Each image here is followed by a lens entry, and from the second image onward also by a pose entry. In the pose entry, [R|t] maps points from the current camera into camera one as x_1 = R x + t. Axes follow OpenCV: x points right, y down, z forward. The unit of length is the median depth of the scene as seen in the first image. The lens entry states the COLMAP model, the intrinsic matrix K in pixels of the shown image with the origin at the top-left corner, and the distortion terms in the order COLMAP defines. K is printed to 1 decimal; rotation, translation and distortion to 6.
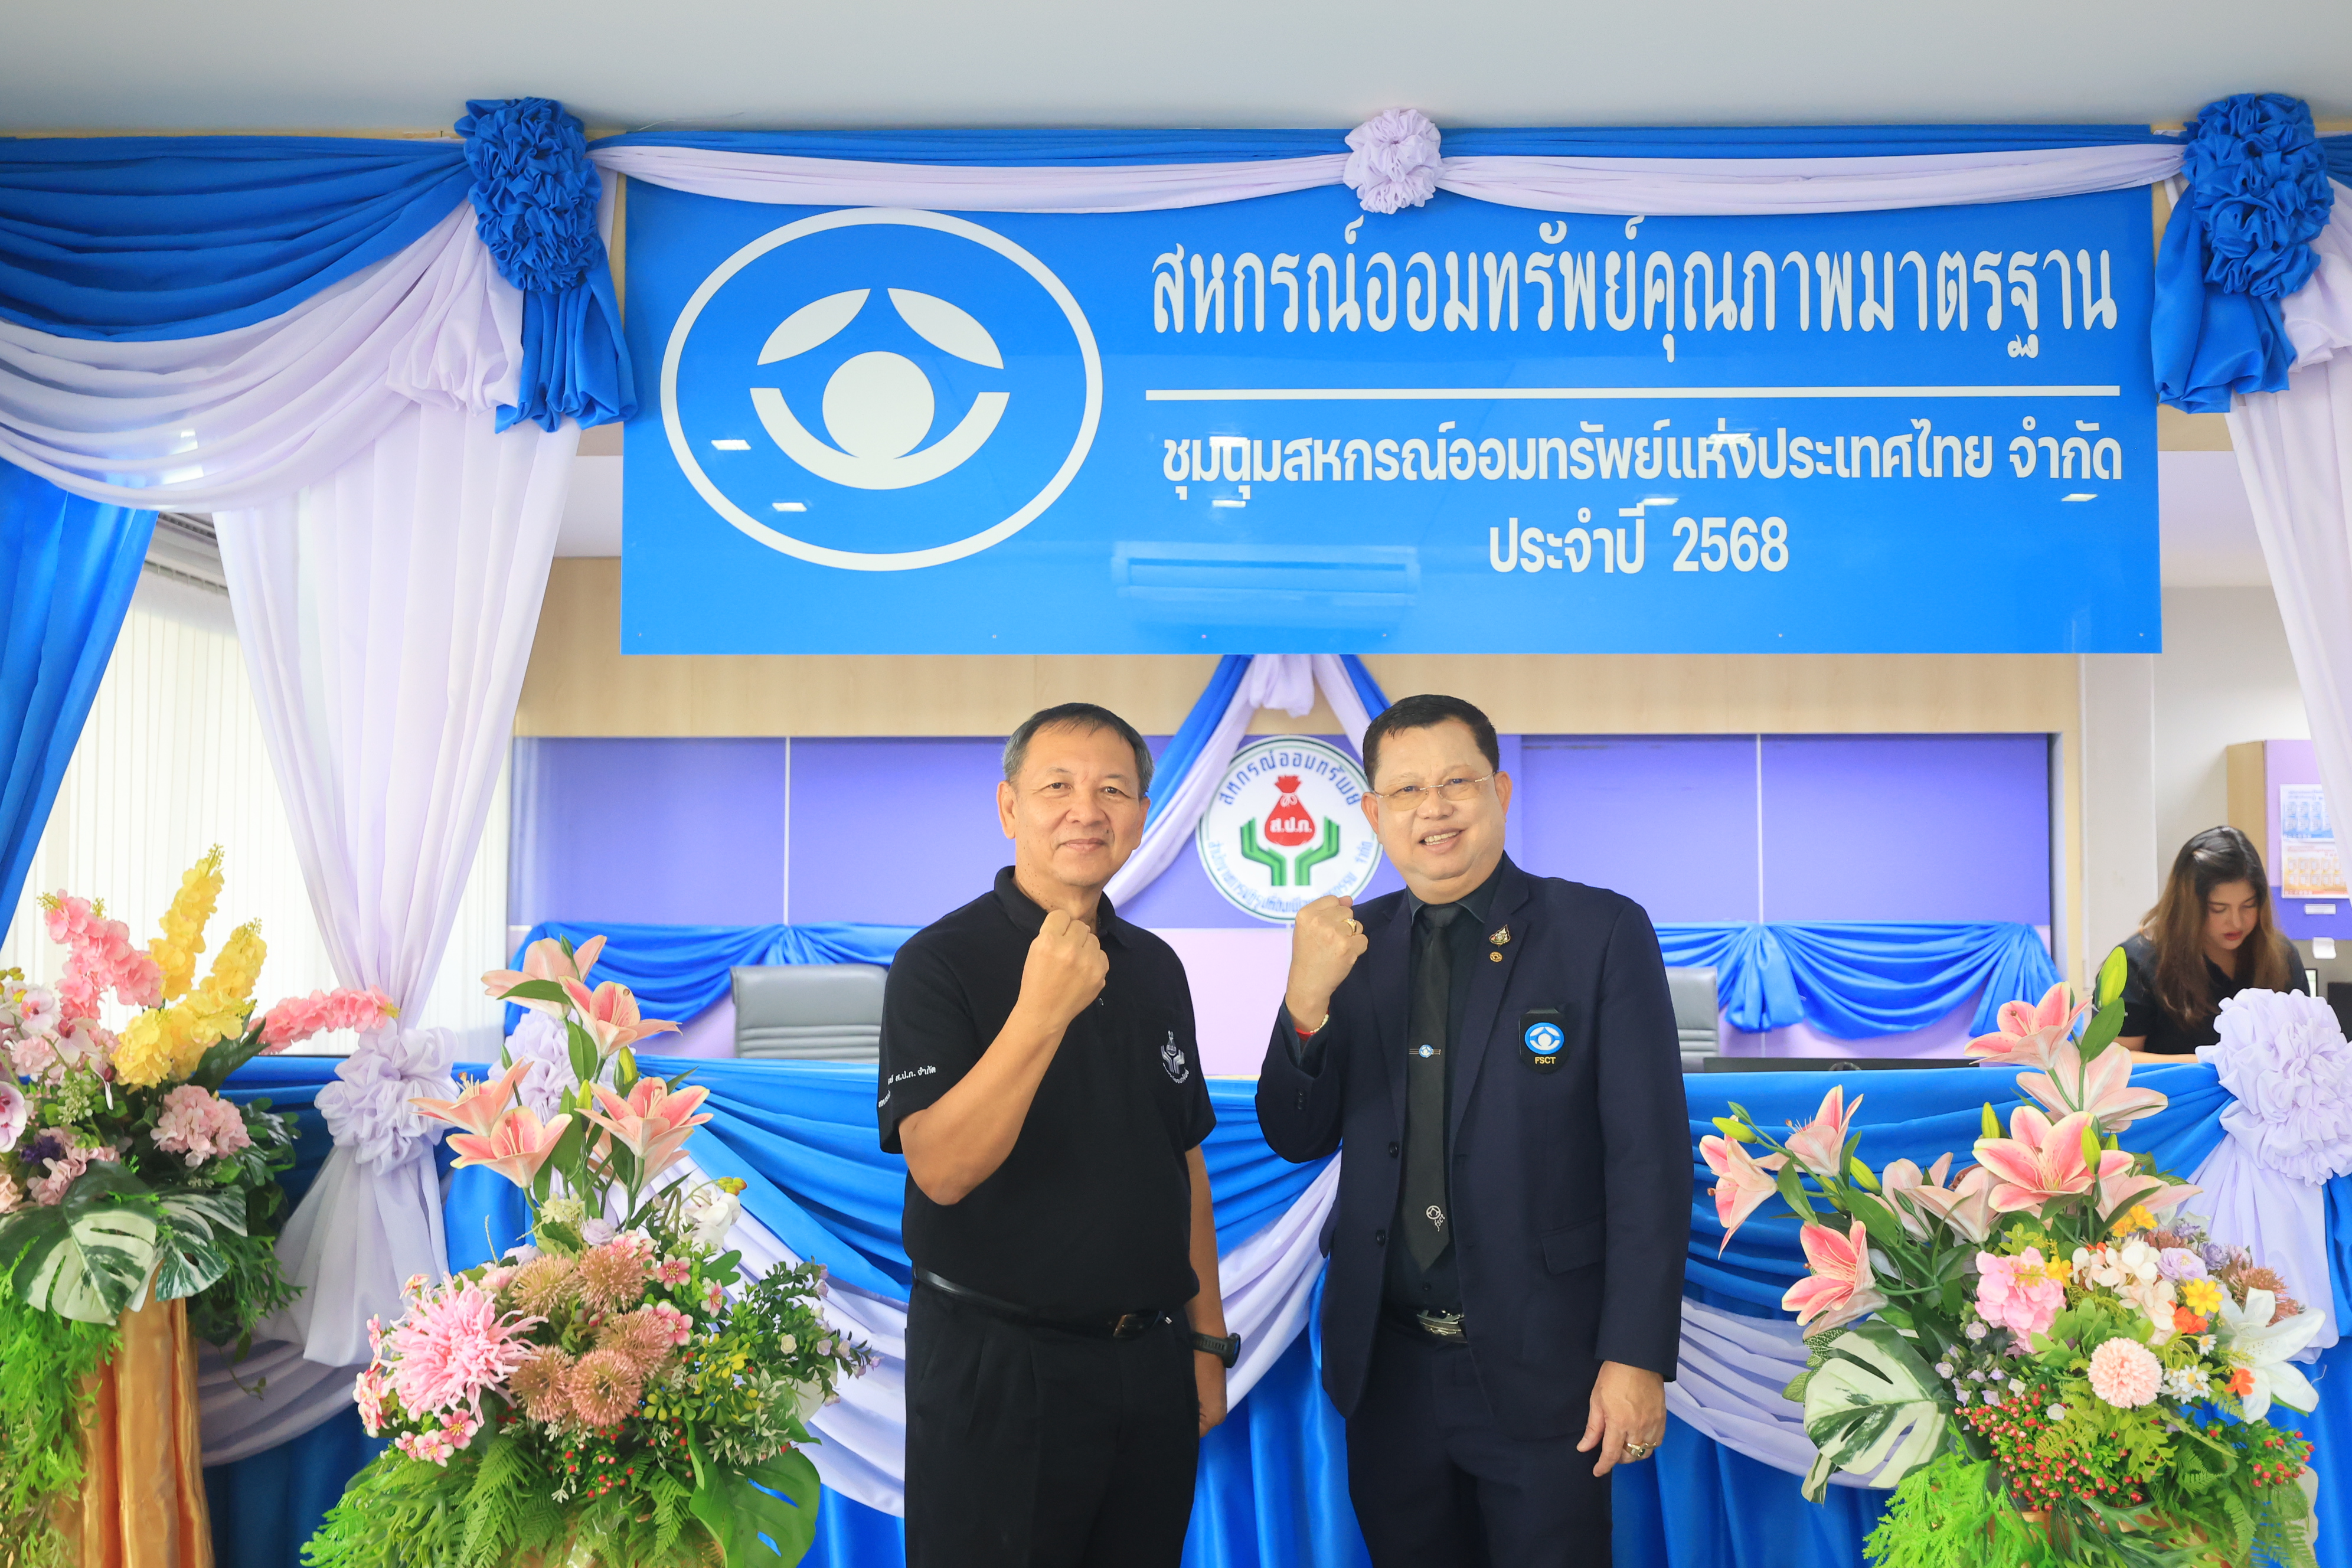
lens RADIAL K [[2144.0, 0, 1172.7], [0, 2144.0, 787.3], [0, 0, 1]] dist [-0.002445, -0.013720]
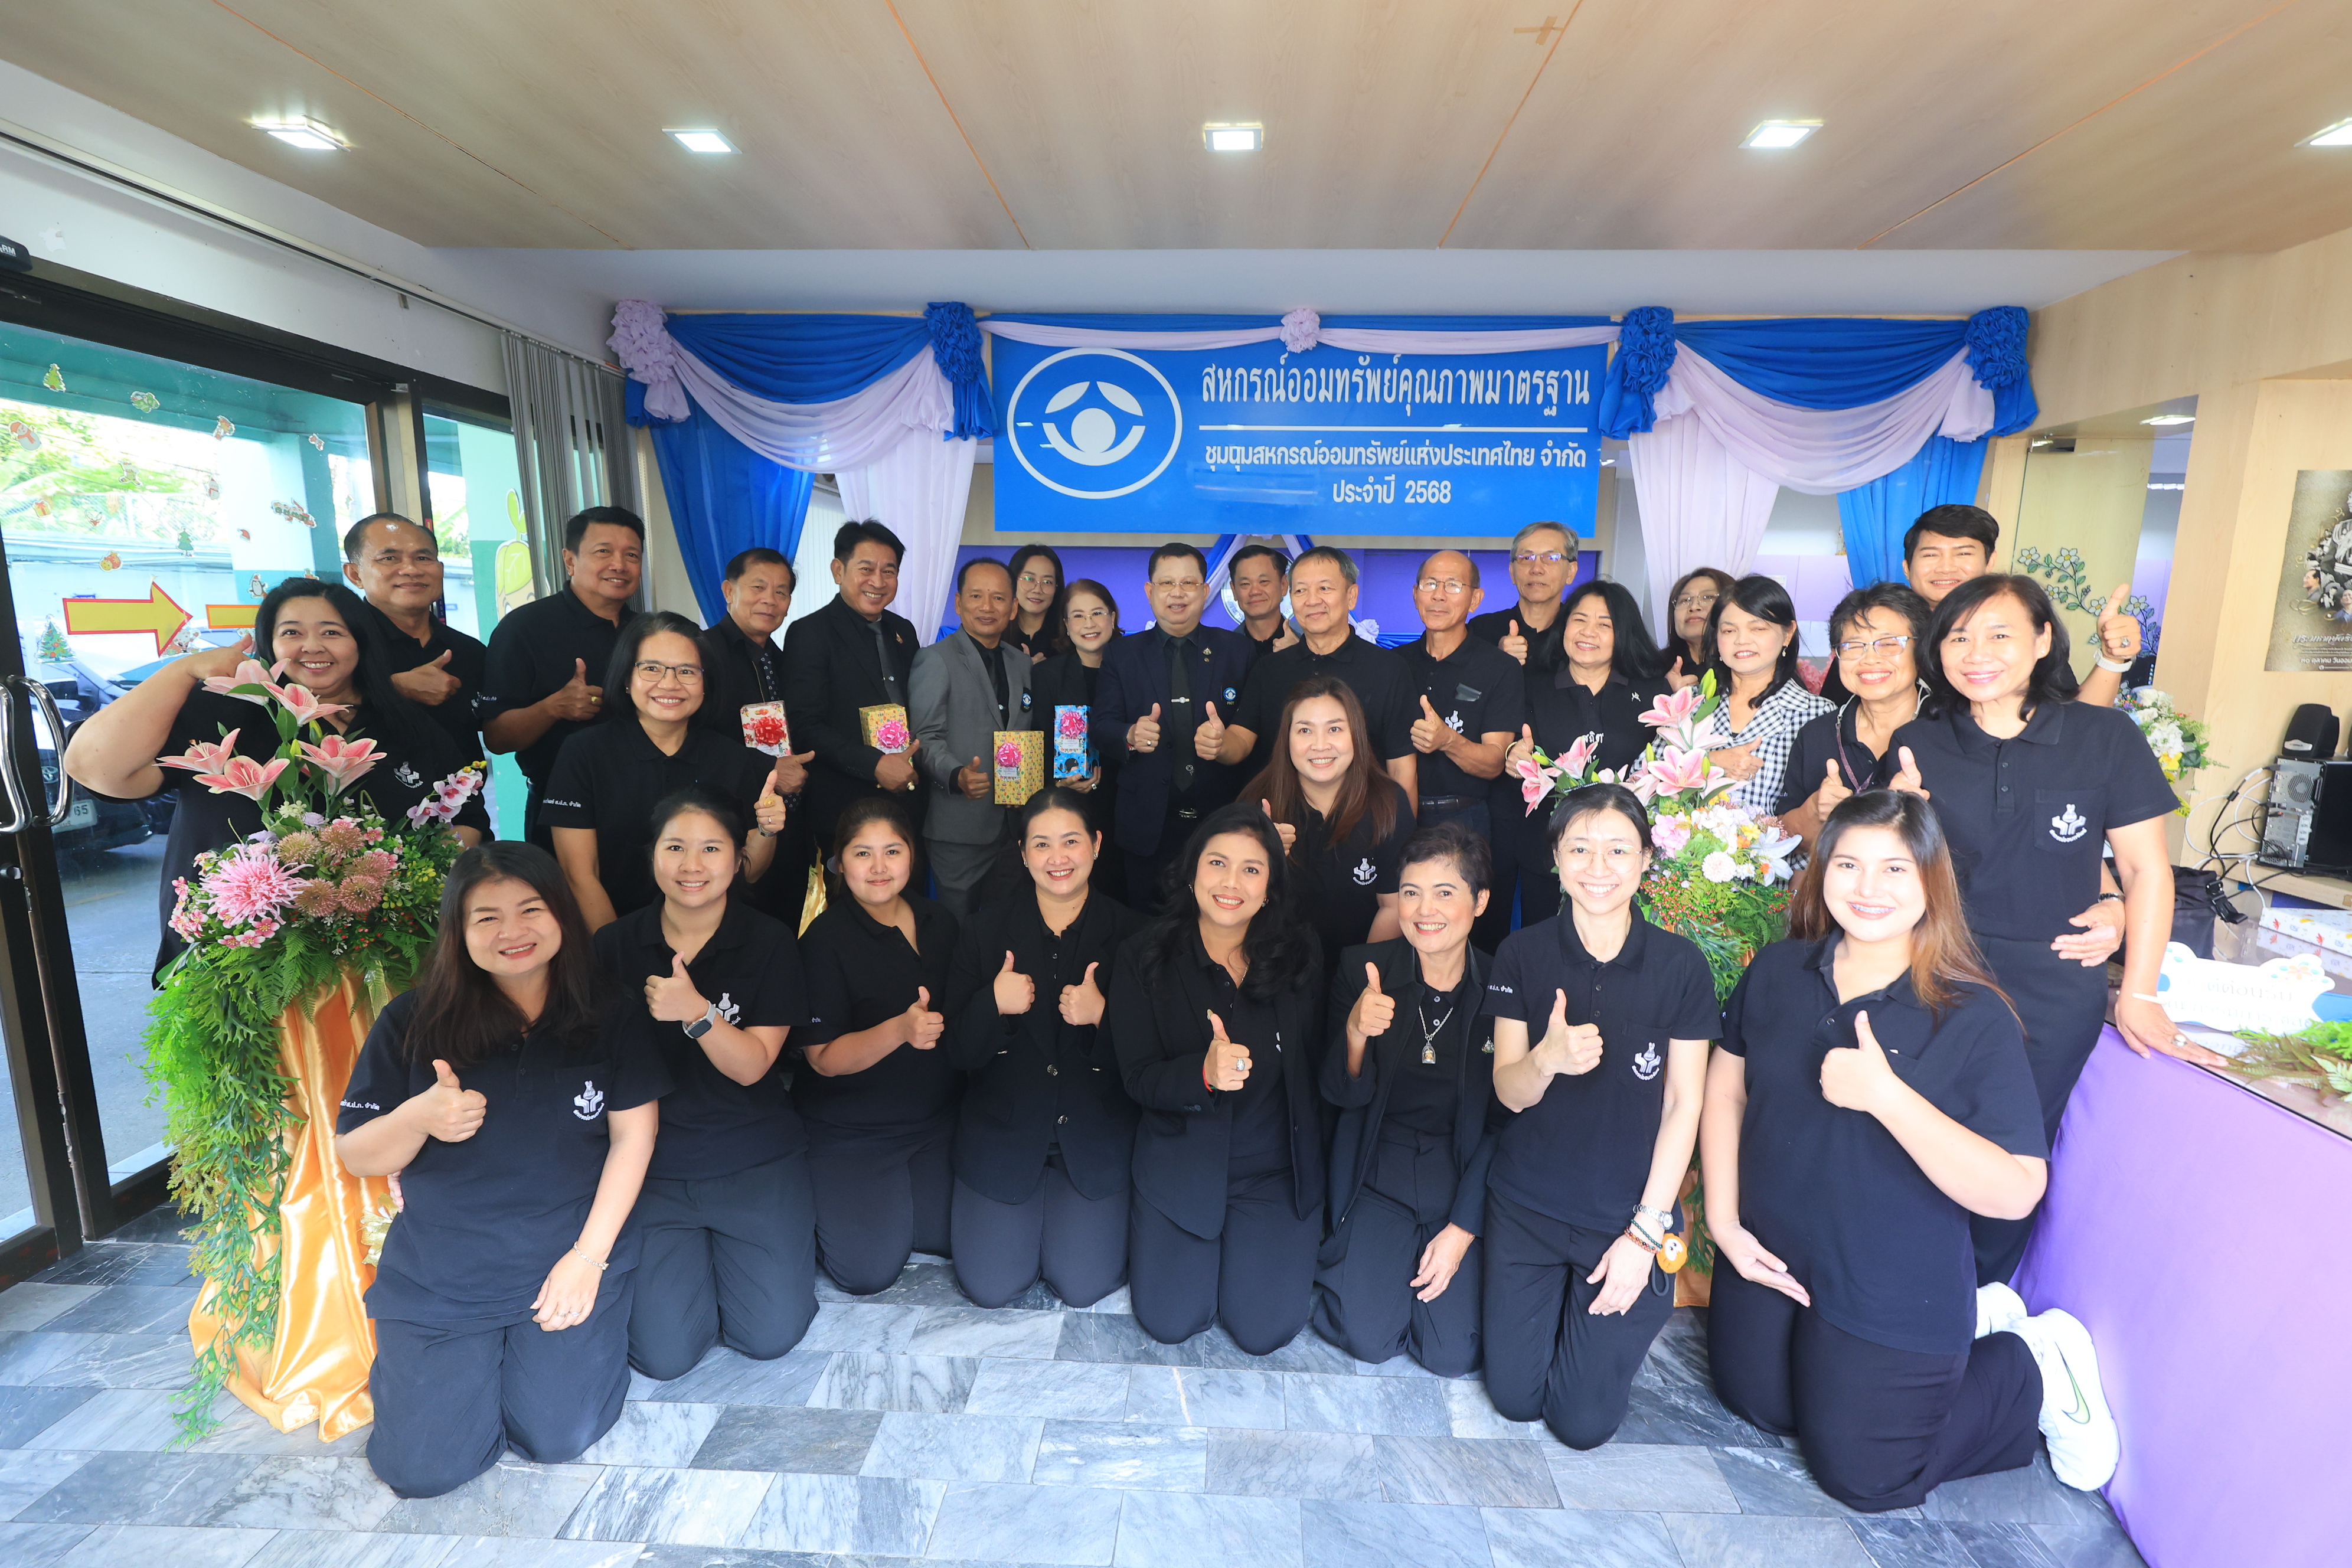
lens RADIAL K [[1102.1, 0, 1190.3], [0, 1102.1, 800.5], [0, 0, 1]] dist [-0.007668, -0.000629]
pose [[0.999451, 0.017727, -0.028006, 0.021273], [-0.011383, 0.977144, 0.212271, -0.029606], [0.031129, -0.211836, 0.976809, -0.361868]]
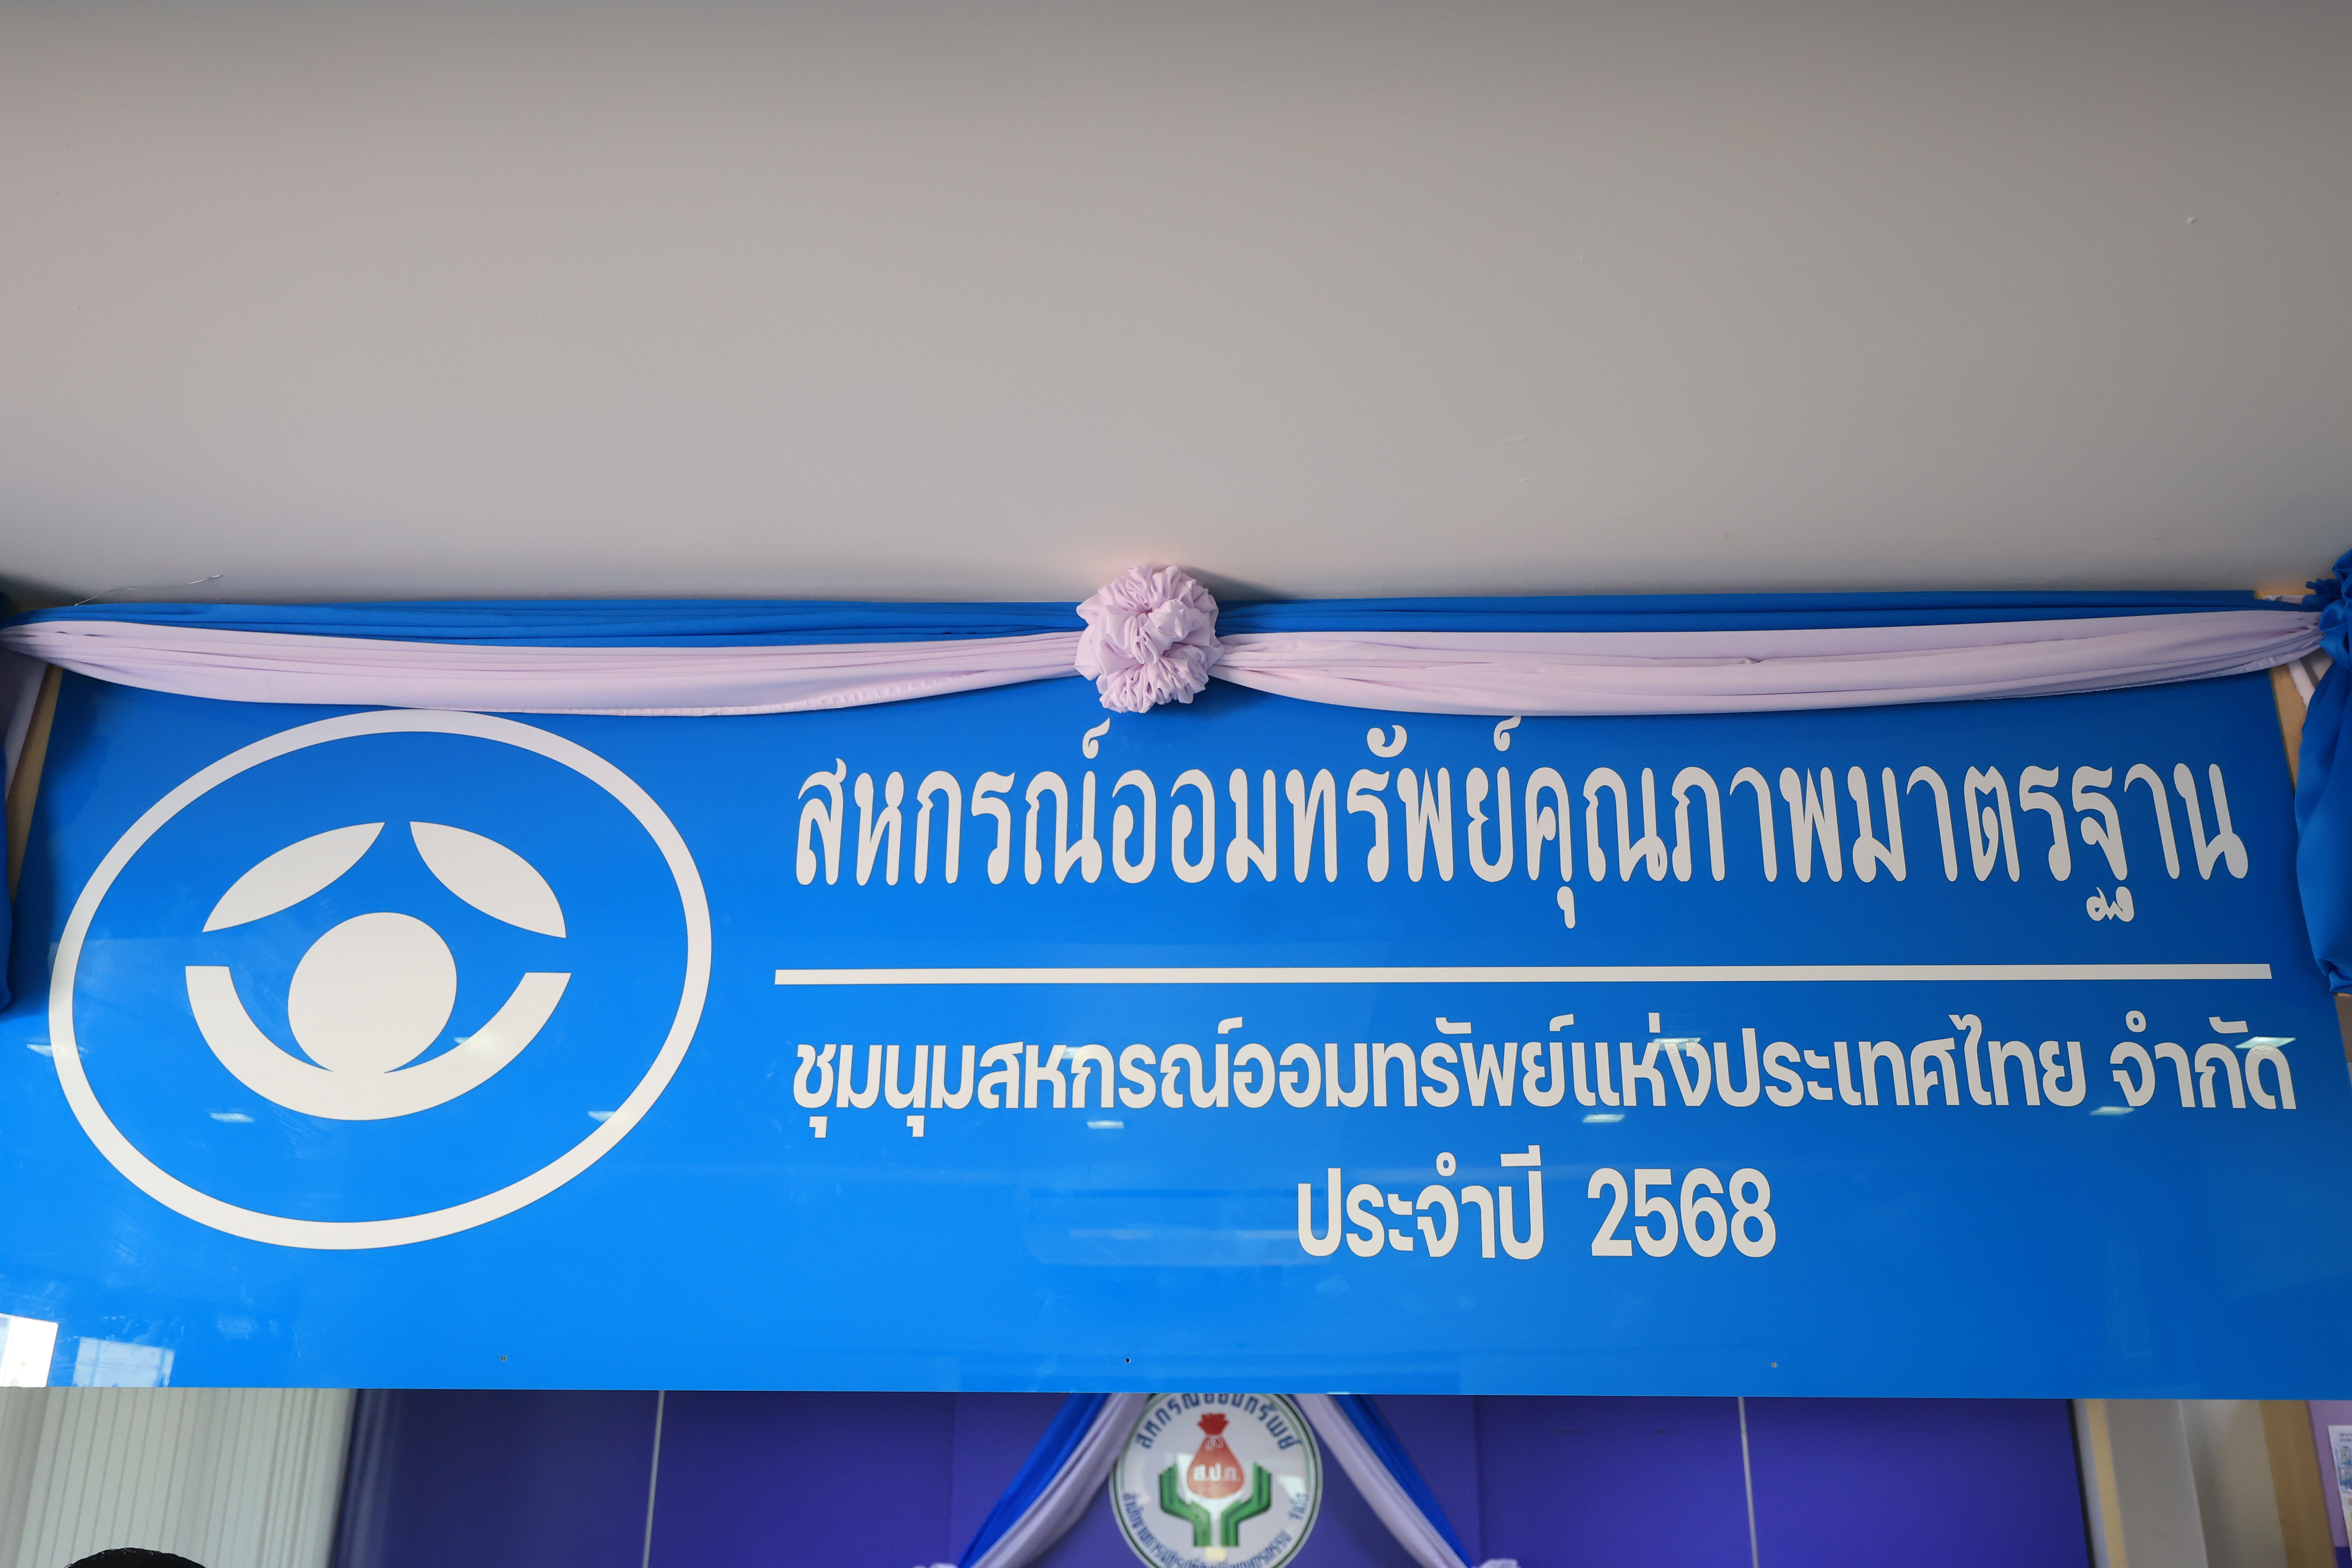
lens RADIAL K [[1902.9, 0, 1176.2], [0, 1902.9, 808.5], [0, 0, 1]] dist [0.004845, 0.000811]
pose [[0.999940, 0.000313, -0.010992, 0.118318], [-0.003335, 0.961147, -0.276018, -0.072444], [0.010479, 0.276038, 0.961090, 0.429362]]
